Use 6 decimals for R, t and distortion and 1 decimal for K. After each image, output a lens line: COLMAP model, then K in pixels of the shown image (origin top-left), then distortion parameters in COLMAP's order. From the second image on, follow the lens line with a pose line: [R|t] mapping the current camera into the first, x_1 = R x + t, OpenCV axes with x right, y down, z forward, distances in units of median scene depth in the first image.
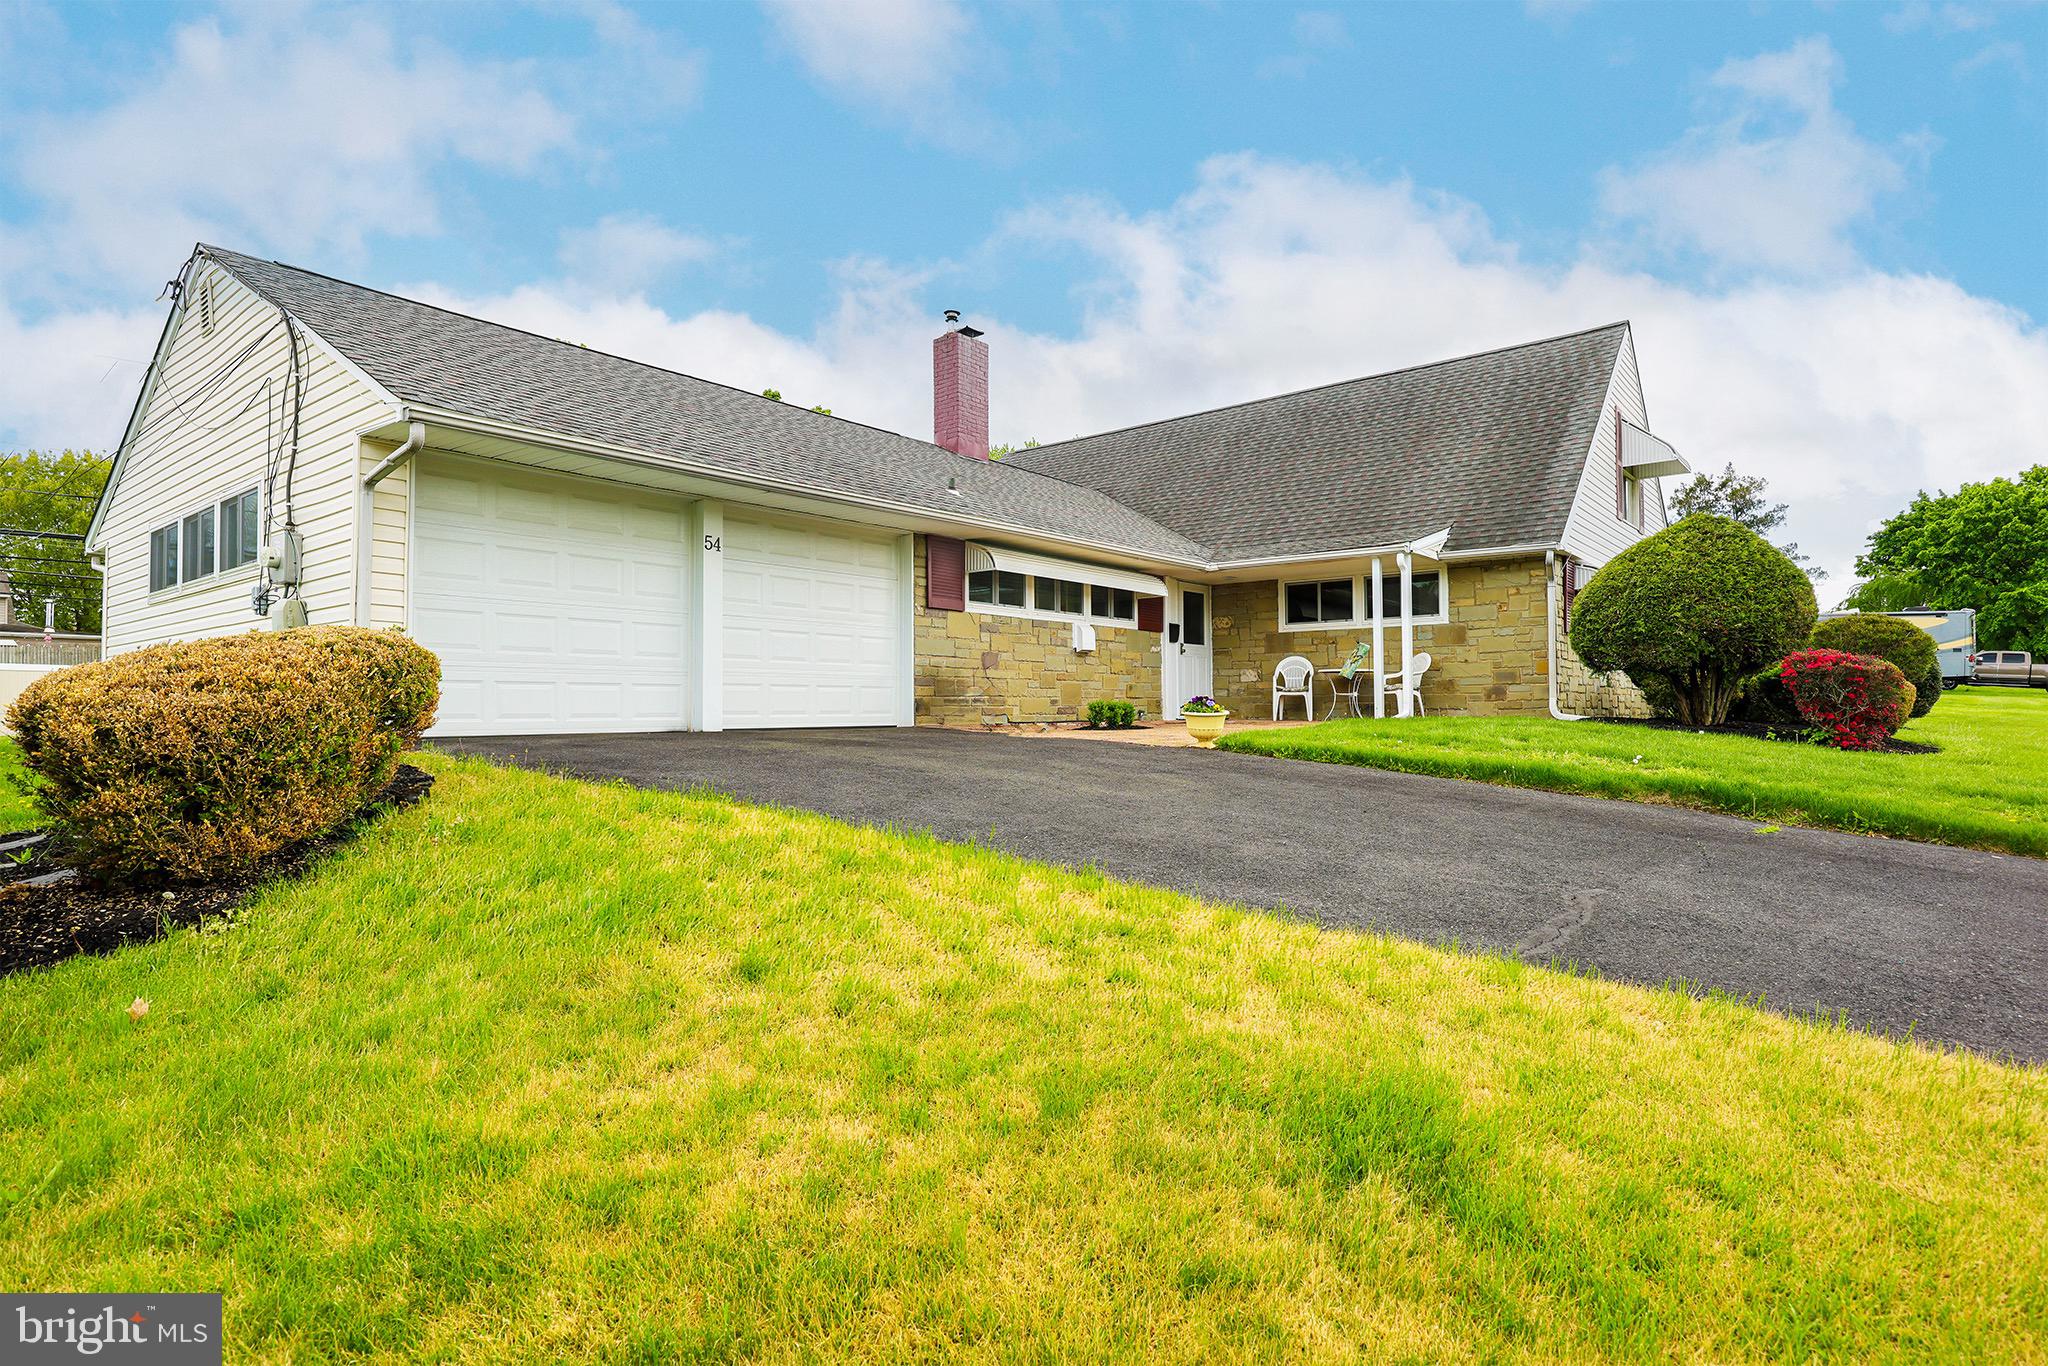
lens RADIAL K [[1050.2, 0, 1024.0], [0, 1050.2, 683.0], [0, 0, 1]] dist [0.001149, -0.000094]
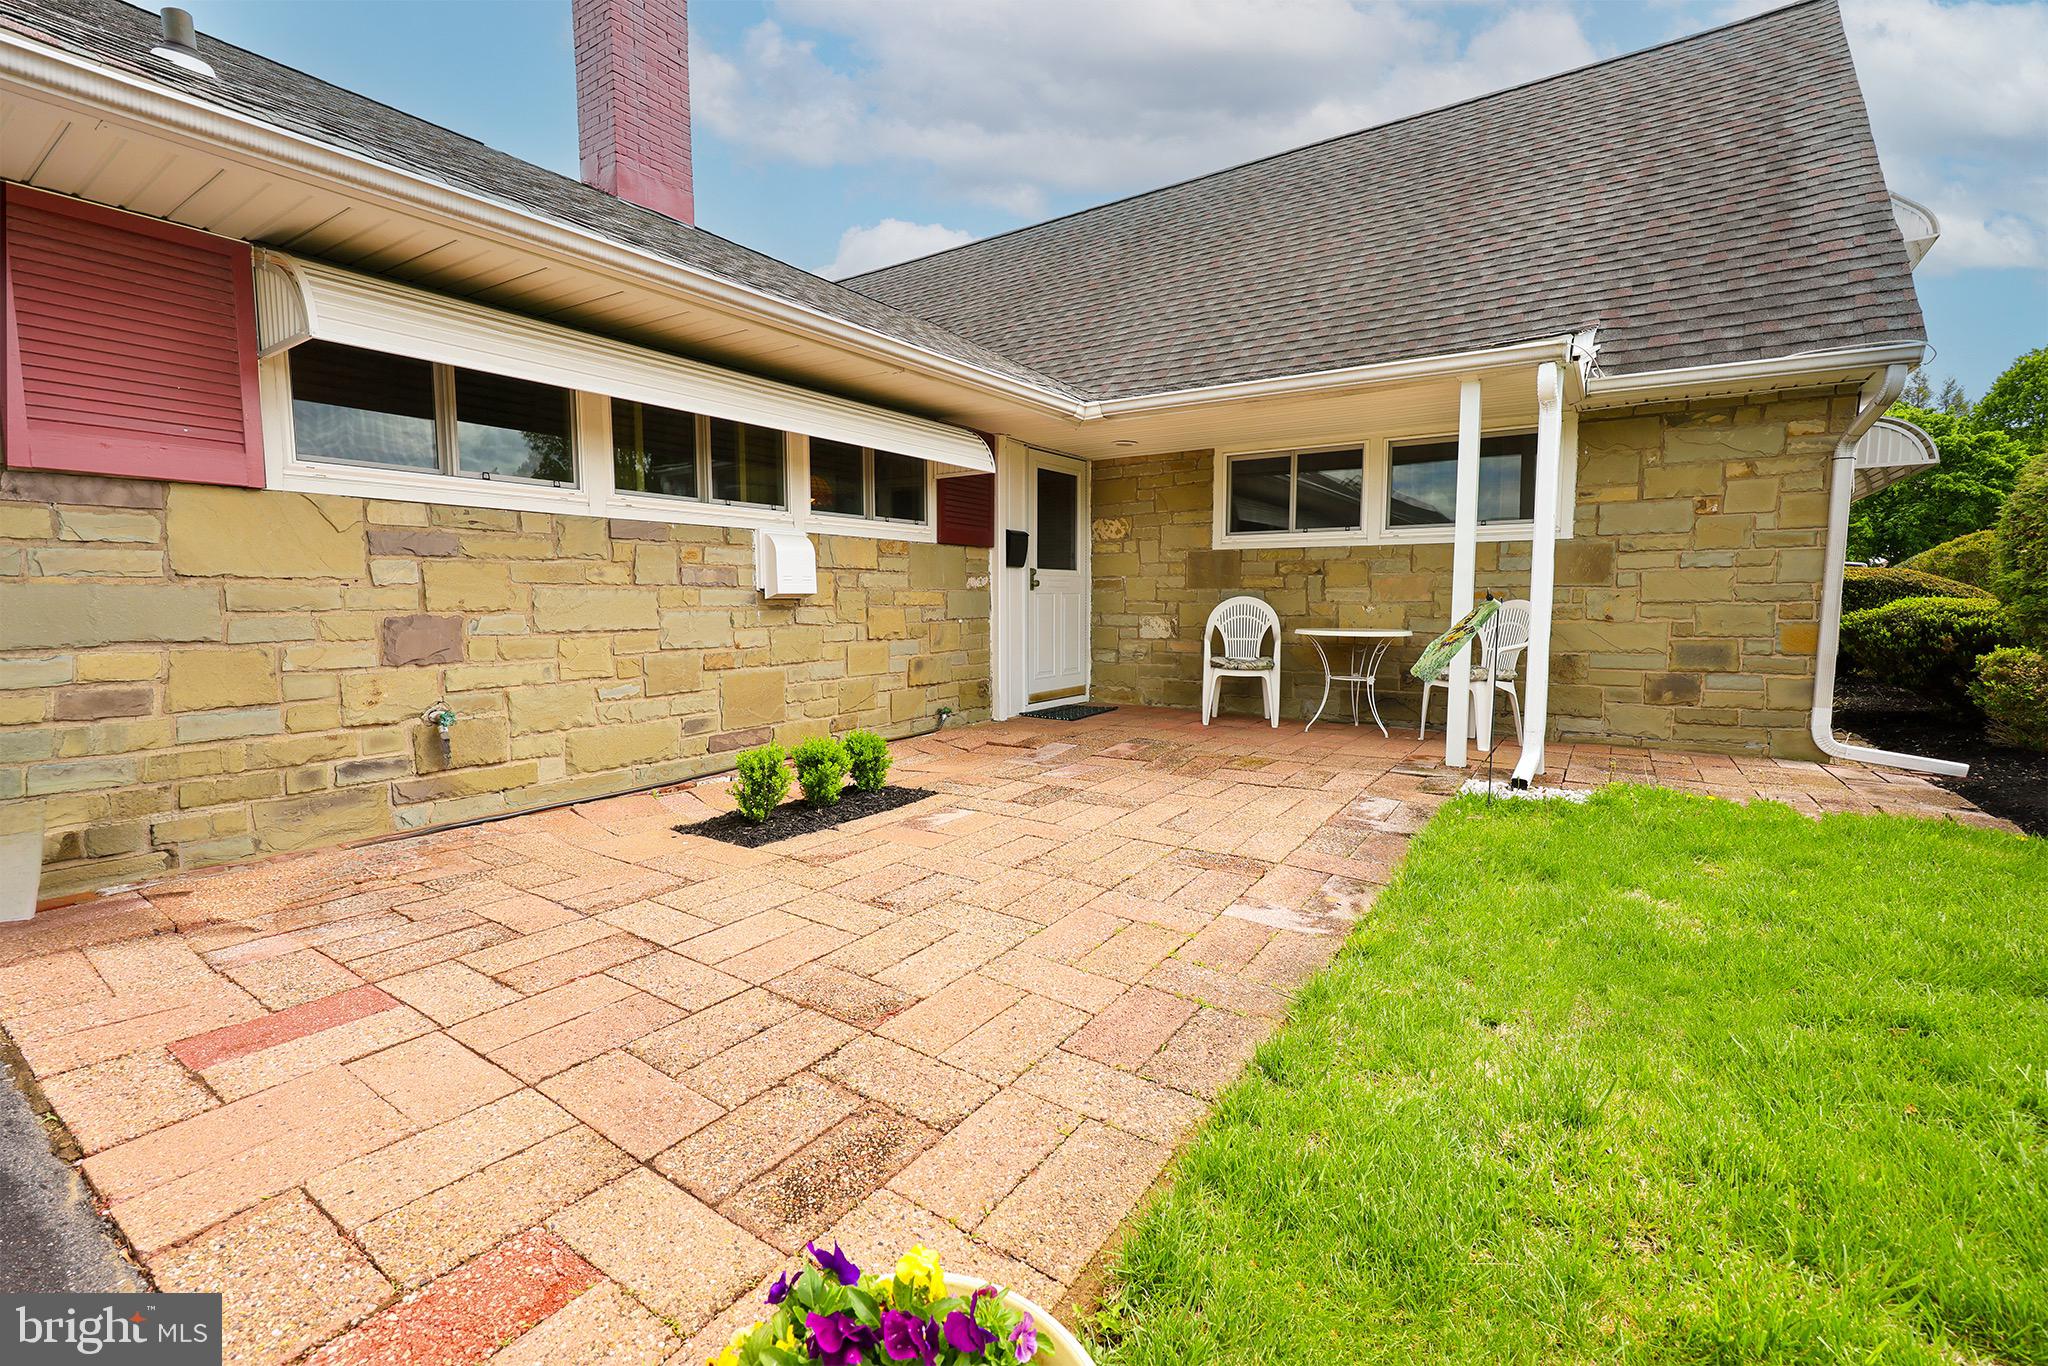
lens RADIAL K [[870.7, 0, 1024.0], [0, 870.7, 683.0], [0, 0, 1]] dist [0.000665, 0.000091]
pose [[0.996160, -0.003450, 0.087488, 0.114227], [-0.007325, 0.992436, 0.122543, -0.036660], [-0.087249, -0.122713, 0.988600, 0.595897]]
